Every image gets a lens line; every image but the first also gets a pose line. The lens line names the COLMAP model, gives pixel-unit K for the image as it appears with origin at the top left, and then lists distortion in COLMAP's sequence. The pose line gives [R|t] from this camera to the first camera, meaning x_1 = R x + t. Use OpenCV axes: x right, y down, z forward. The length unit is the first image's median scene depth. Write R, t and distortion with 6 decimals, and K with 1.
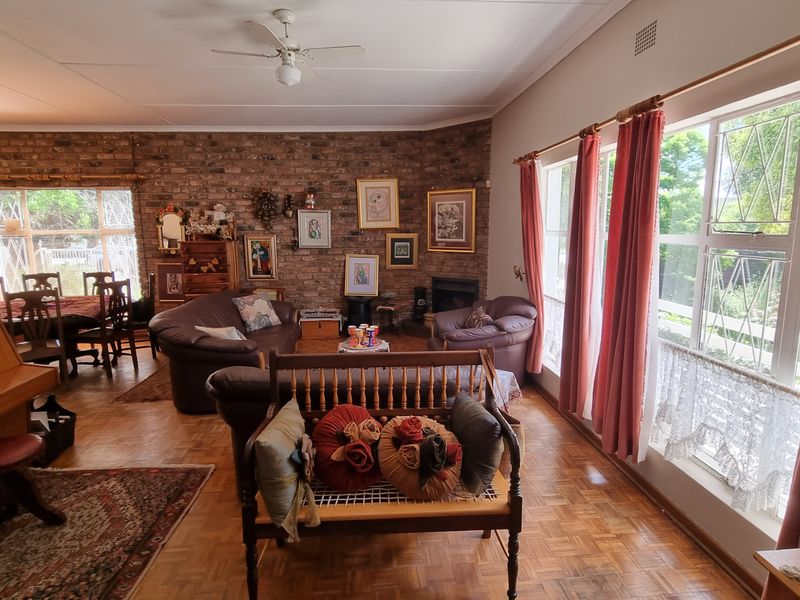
lens RADIAL K [[436.2, 0, 400.1], [0, 436.2, 294.7], [0, 0, 1]] dist [0.001238, -0.000956]
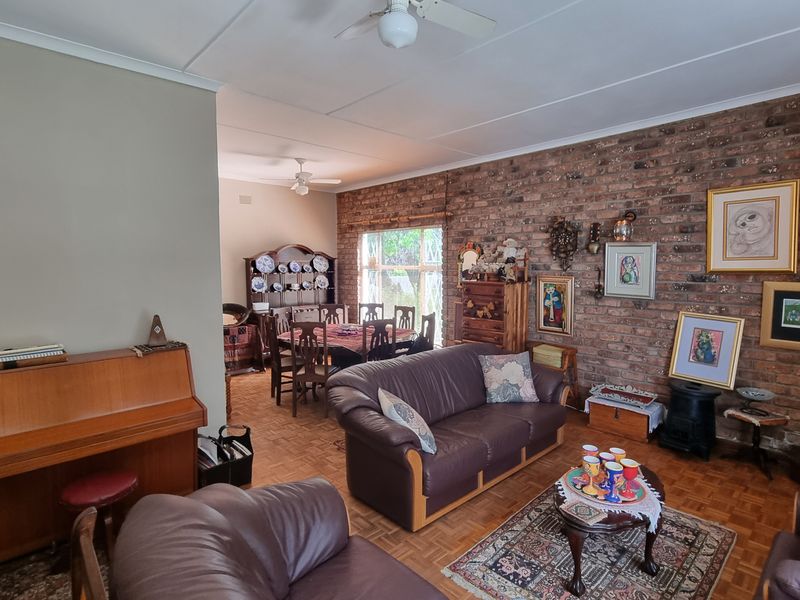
lens RADIAL K [[436.2, 0, 400.2], [0, 436.2, 293.1], [0, 0, 1]] dist [0.001238, -0.000956]
pose [[0.619594, 0.065390, -0.782194, 0.119693], [-0.123537, 0.992228, -0.014908, -0.062077], [0.775140, 0.105867, 0.622856, 0.309326]]
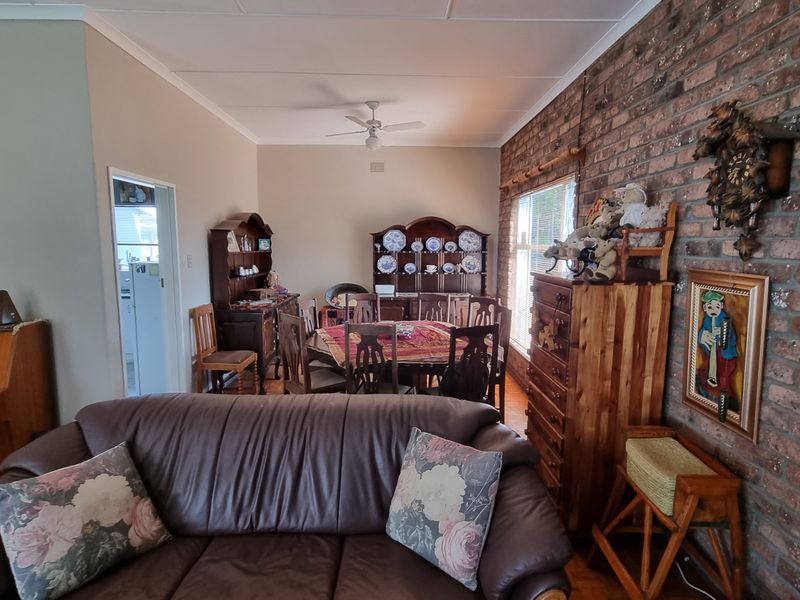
lens RADIAL K [[436.2, 0, 396.9], [0, 436.2, 292.5], [0, 0, 1]] dist [0.001238, -0.000956]
pose [[-0.061607, 0.125219, -0.990214, -0.013564], [-0.158918, 0.978212, 0.133589, -0.129457], [0.985368, 0.165593, -0.040365, 0.806585]]
